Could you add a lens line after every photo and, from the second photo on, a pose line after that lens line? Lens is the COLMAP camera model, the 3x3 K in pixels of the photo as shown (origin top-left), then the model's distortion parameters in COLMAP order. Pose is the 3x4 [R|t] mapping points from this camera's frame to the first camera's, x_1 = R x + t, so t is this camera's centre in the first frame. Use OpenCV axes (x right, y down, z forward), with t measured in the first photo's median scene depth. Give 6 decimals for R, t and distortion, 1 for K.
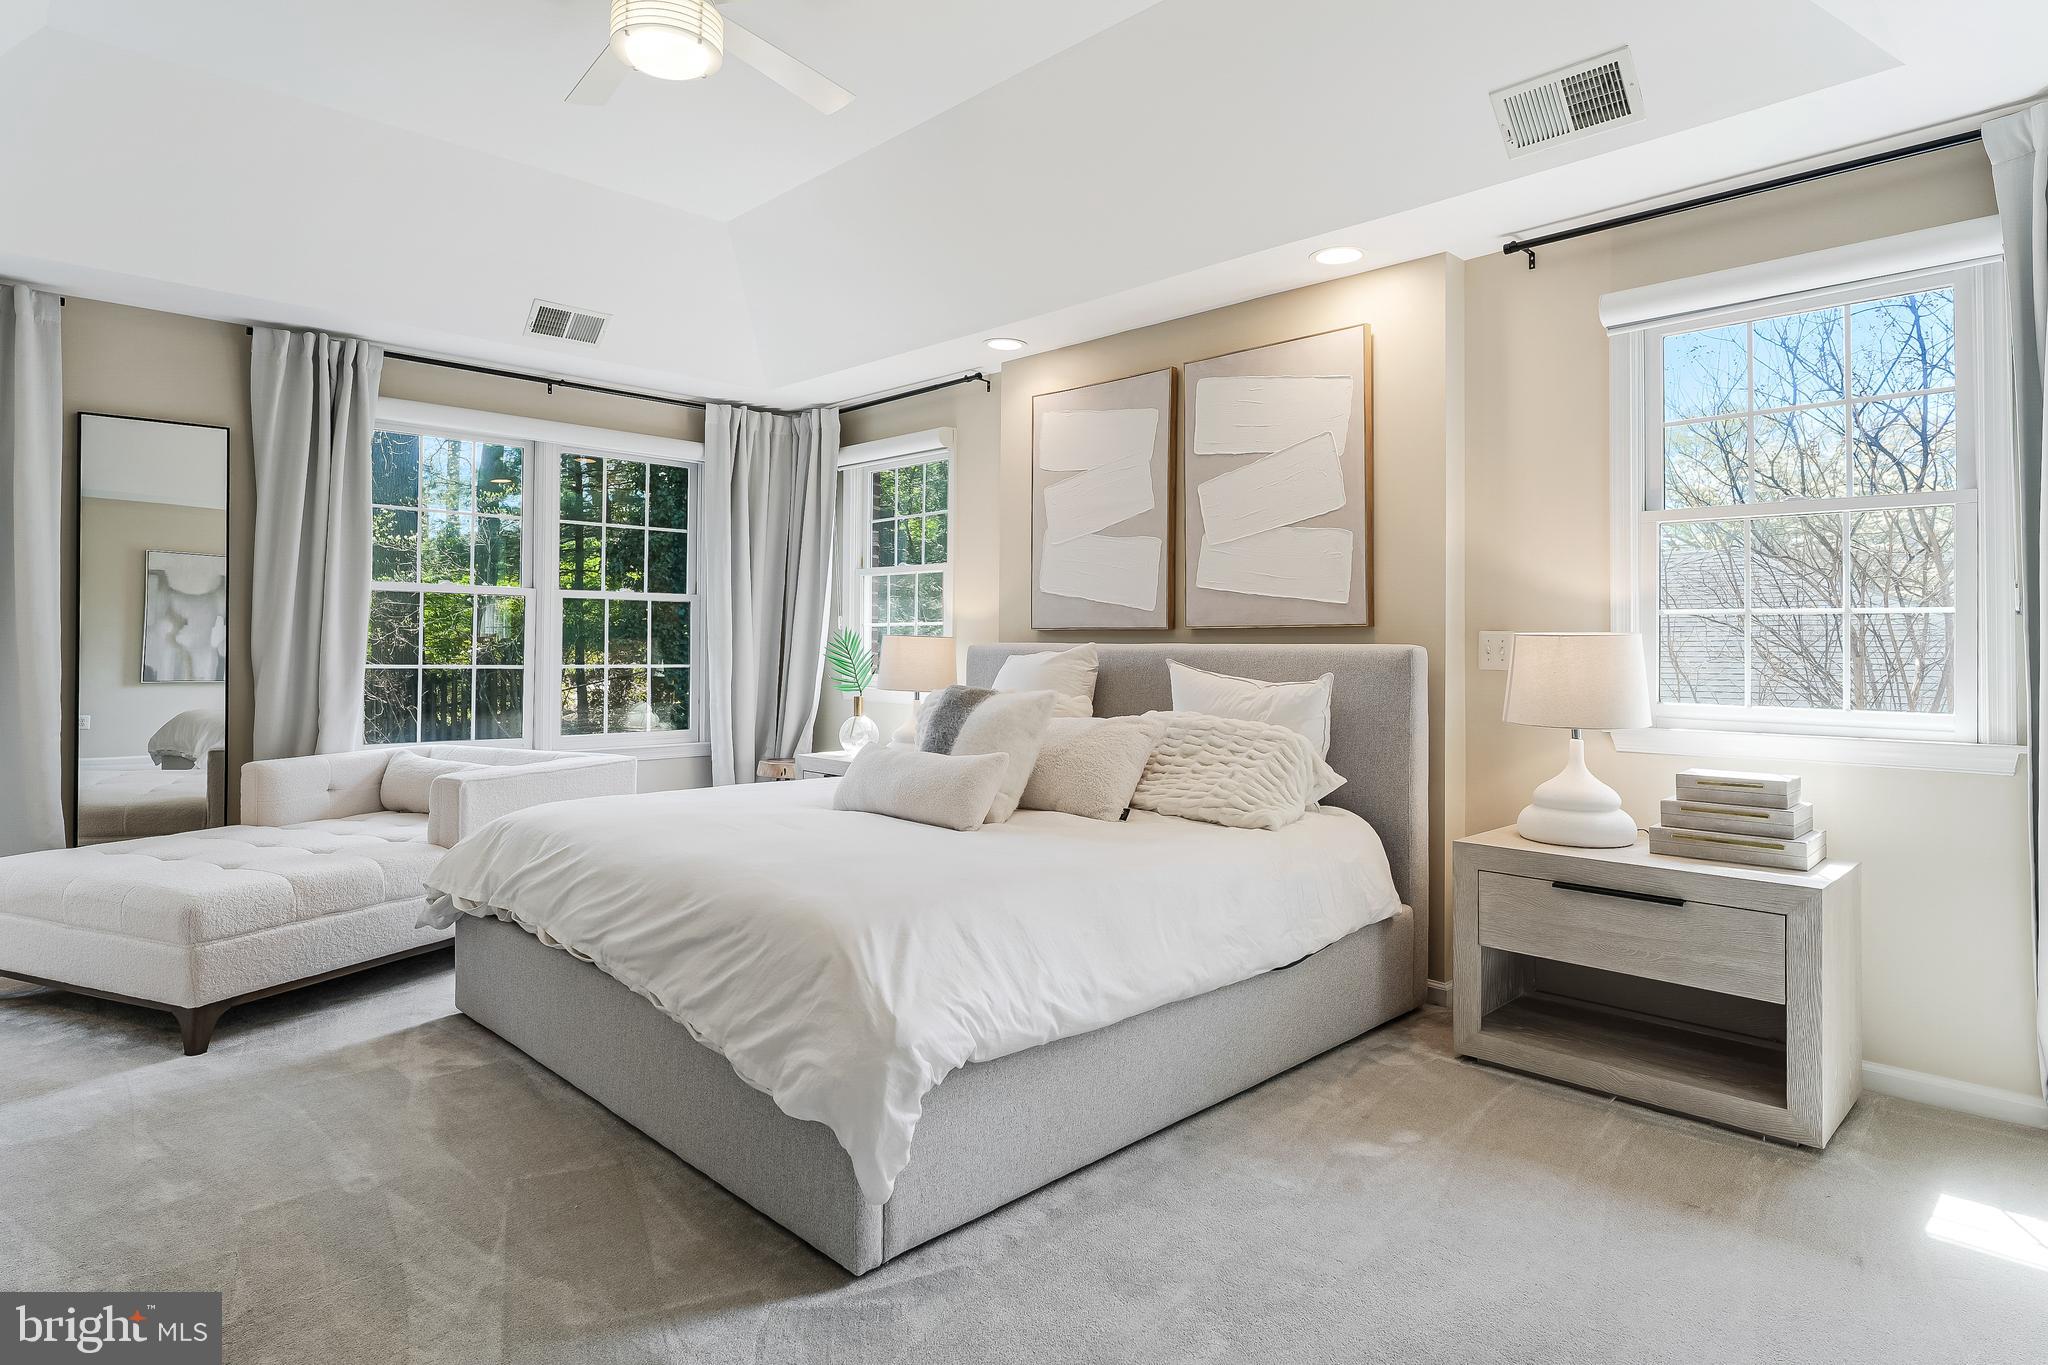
lens RADIAL K [[1131.7, 0, 1022.6], [0, 1131.7, 630.7], [0, 0, 1]] dist [0.000199, 0.000023]
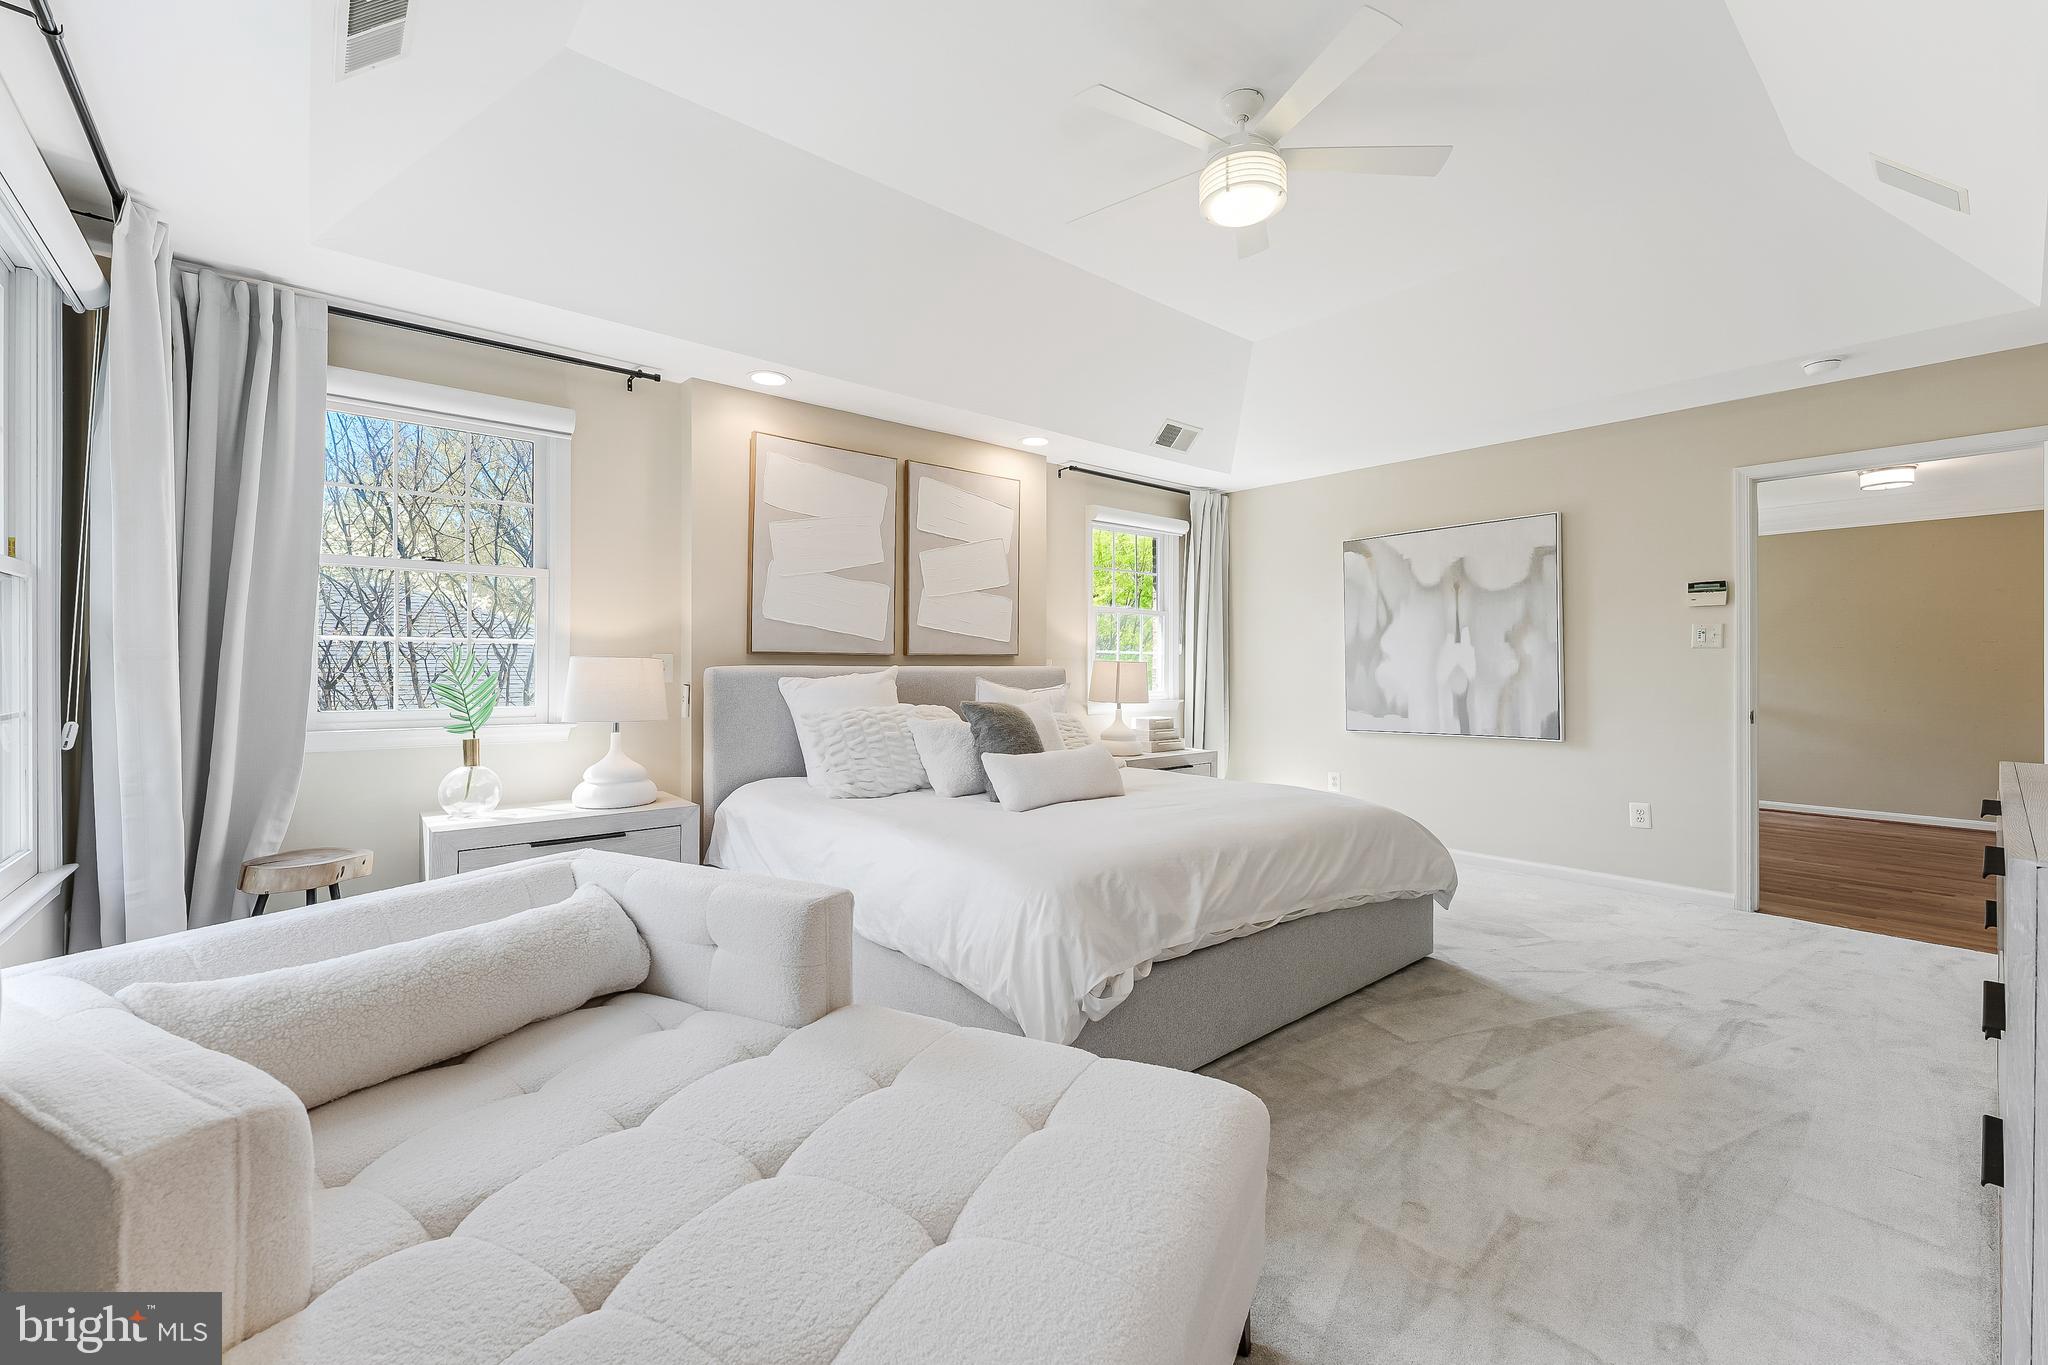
lens RADIAL K [[831.1, 0, 1033.6], [0, 831.1, 667.0], [0, 0, 1]] dist [0.001890, 0.000202]
pose [[0.061005, -0.009308, 0.998094, -0.862373], [-0.016802, 0.999805, 0.010350, 0.000152], [-0.997996, -0.017401, 0.060837, 0.798565]]
